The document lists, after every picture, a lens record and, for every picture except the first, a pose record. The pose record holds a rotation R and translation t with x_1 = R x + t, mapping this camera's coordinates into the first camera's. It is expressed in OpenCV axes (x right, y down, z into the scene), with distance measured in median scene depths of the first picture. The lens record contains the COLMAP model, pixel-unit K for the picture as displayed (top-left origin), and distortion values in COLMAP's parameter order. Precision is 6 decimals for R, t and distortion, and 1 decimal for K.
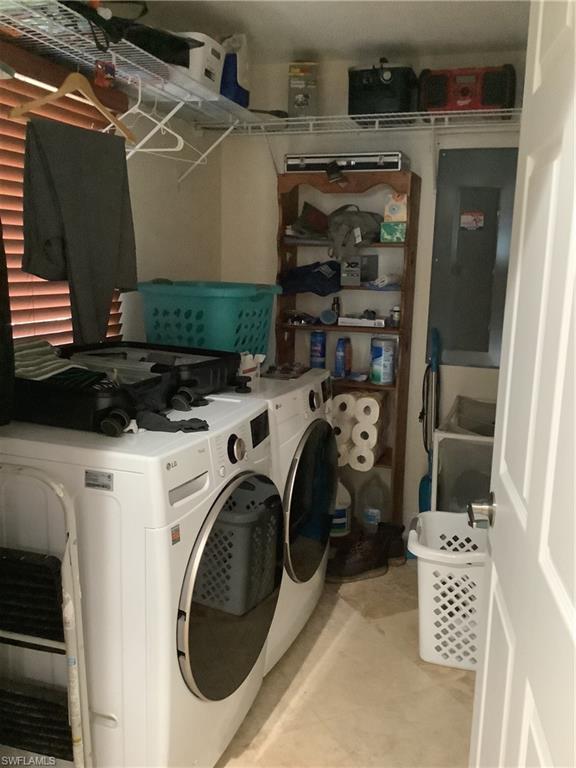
lens RADIAL K [[719.1, 0, 282.4], [0, 719.1, 385.0], [0, 0, 1]] dist [0.039561, 0.000000]
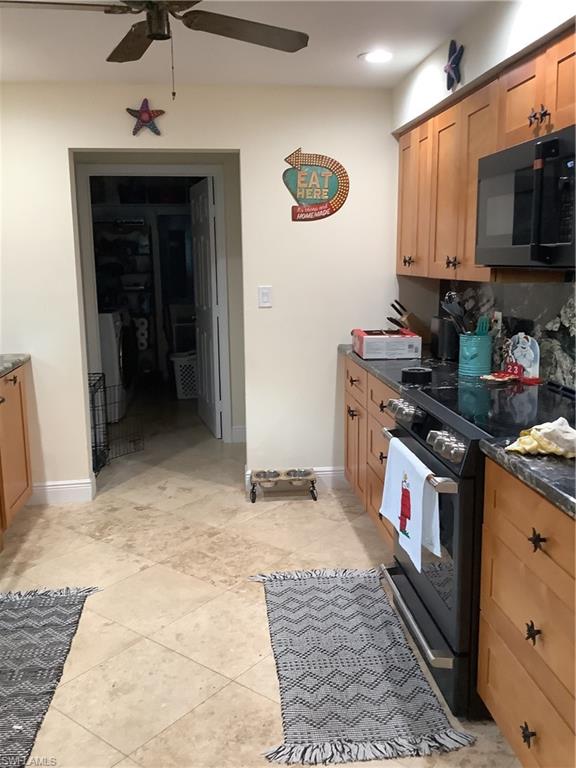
lens RADIAL K [[719.1, 0, 287.8], [0, 719.1, 387.3], [0, 0, 1]] dist [0.039561, 0.000000]
pose [[0.909970, -0.124635, 0.395501, -0.415114], [0.121867, 0.992023, 0.032225, 0.226228], [-0.396362, 0.018875, 0.917900, -1.388381]]
